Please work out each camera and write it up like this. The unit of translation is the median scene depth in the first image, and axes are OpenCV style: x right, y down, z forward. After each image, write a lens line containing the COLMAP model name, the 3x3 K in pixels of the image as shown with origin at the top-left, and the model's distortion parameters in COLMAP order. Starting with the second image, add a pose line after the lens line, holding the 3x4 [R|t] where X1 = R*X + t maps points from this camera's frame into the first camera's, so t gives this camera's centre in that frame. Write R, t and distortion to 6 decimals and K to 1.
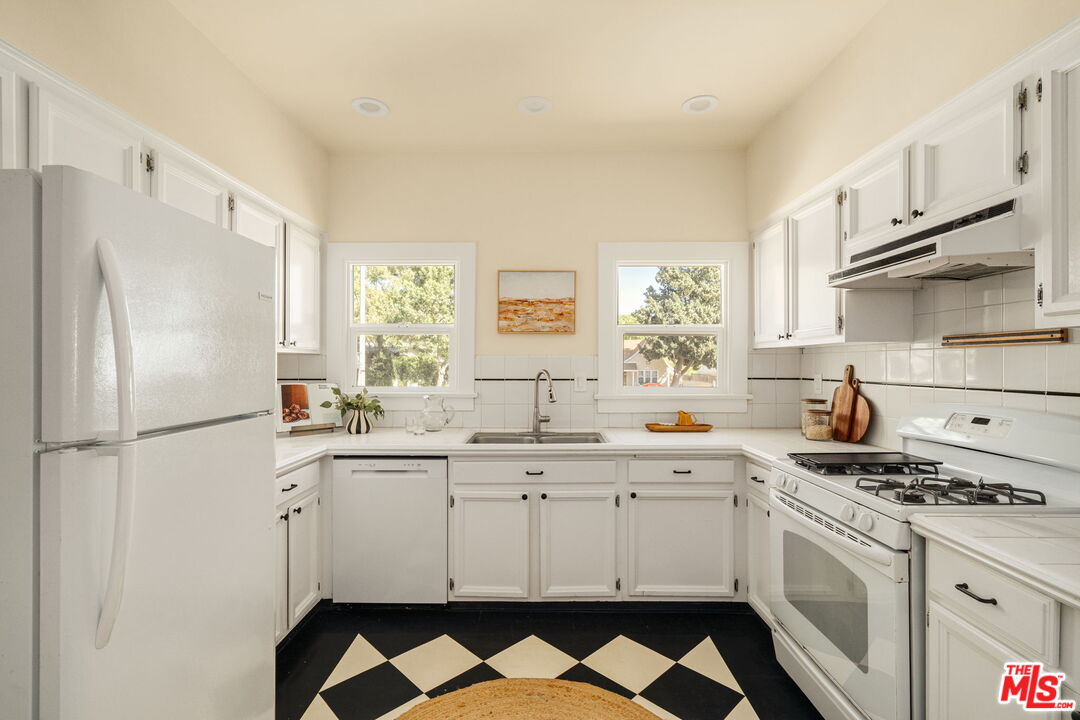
lens RADIAL K [[488.4, 0, 539.0], [0, 488.4, 359.8], [0, 0, 1]] dist [0.002128, 0.000189]
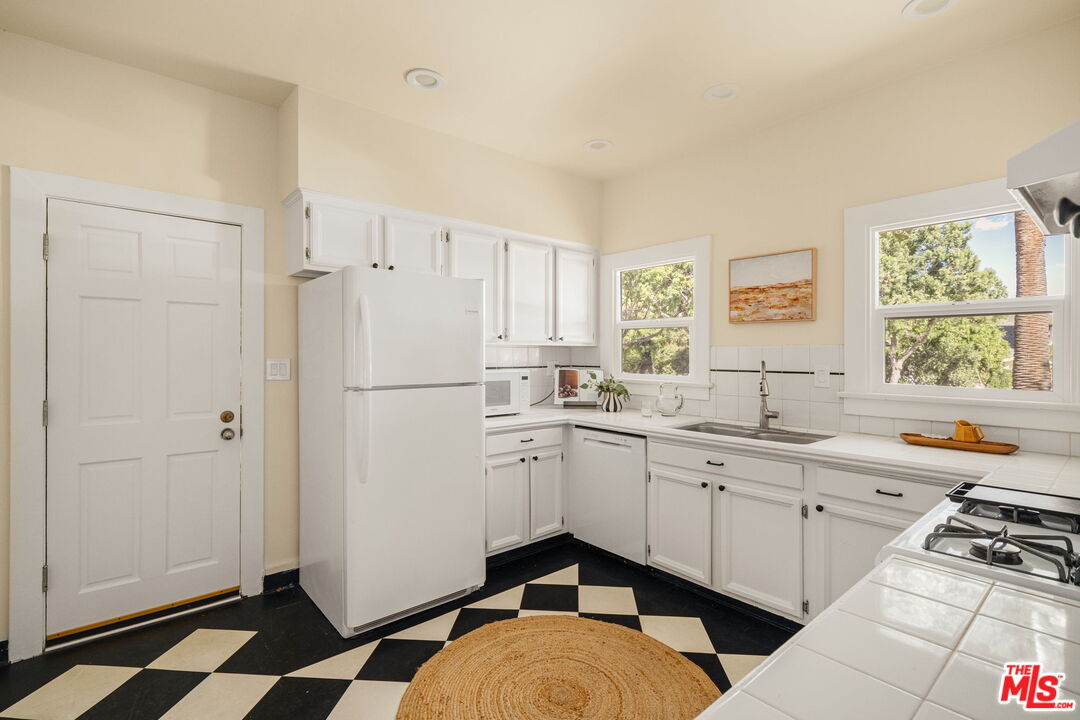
lens RADIAL K [[509.7, 0, 540.0], [0, 509.7, 357.2], [0, 0, 1]] dist [0.002371, -0.000706]
pose [[0.656049, 0.007027, -0.754686, 0.478448], [0.001184, 0.999946, 0.010340, 0.002387], [0.754717, -0.007677, 0.656005, 0.038999]]
